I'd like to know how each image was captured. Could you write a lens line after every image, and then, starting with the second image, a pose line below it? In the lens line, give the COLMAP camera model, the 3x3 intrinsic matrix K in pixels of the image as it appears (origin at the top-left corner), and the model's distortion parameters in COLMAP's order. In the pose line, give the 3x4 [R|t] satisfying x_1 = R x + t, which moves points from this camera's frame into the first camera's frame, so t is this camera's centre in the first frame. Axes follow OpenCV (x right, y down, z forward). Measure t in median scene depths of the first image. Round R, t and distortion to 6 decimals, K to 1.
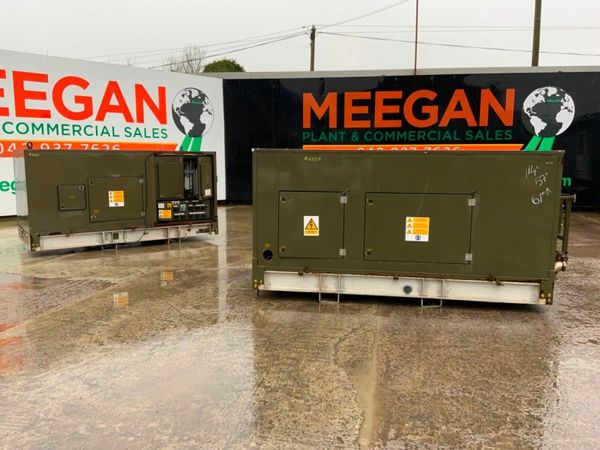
lens RADIAL K [[494.3, 0, 301.0], [0, 494.3, 227.6], [0, 0, 1]] dist [0.104539, -0.212638]
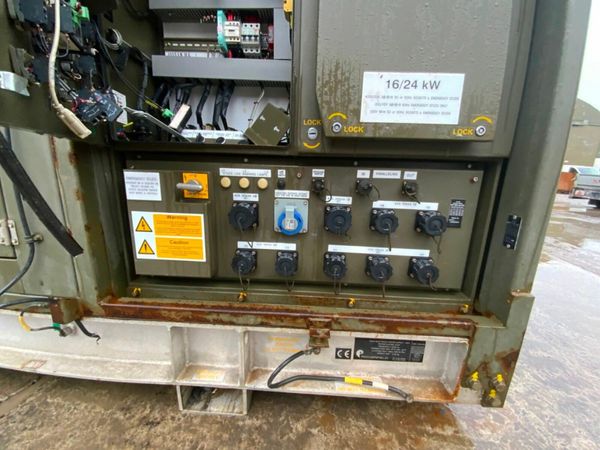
lens RADIAL K [[242.3, 0, 300.0], [0, 242.3, 225.0], [0, 0, 1]] dist [0.022690, -0.019452]
pose [[0.784556, 0.151477, -0.601271, -0.128380], [-0.111157, 0.988351, 0.103953, -0.030063], [0.610013, -0.014721, 0.792255, 0.646446]]
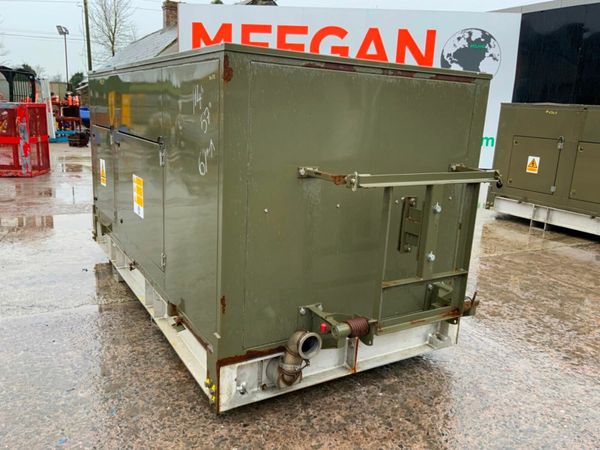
lens RADIAL K [[494.3, 0, 301.0], [0, 494.3, 227.6], [0, 0, 1]] dist [0.104539, -0.212638]
pose [[0.632678, 0.199662, -0.748234, 0.322873], [-0.152868, 0.979380, 0.132082, -0.027397], [0.759177, 0.030816, 0.650154, 0.294831]]
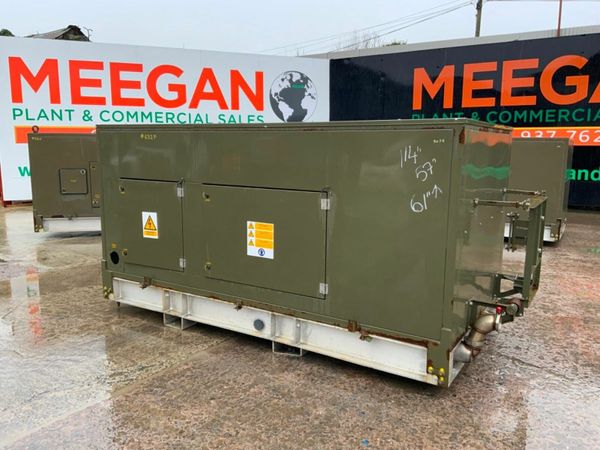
lens RADIAL K [[494.3, 0, 301.0], [0, 494.3, 227.6], [0, 0, 1]] dist [0.104539, -0.212638]
pose [[0.915106, 0.064981, -0.397942, 0.216986], [-0.057821, 0.997877, 0.029981, -0.014475], [0.399045, -0.004426, 0.916921, 0.156235]]
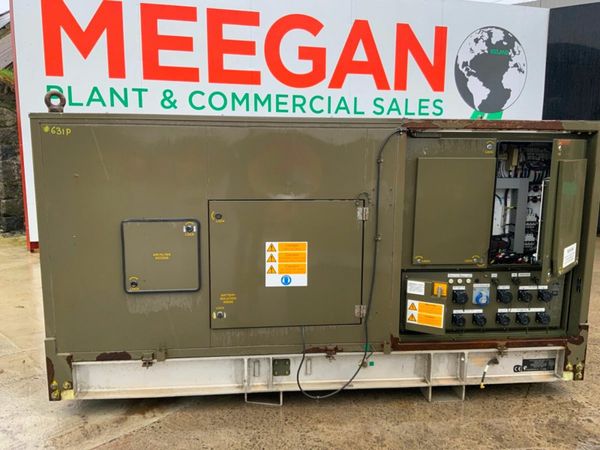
lens RADIAL K [[494.3, 0, 301.0], [0, 494.3, 227.6], [0, 0, 1]] dist [0.104539, -0.212638]
pose [[0.867790, 0.079843, -0.490475, -0.124787], [-0.073911, 0.996768, 0.031492, -0.058565], [0.491404, 0.008923, 0.870886, 0.446988]]
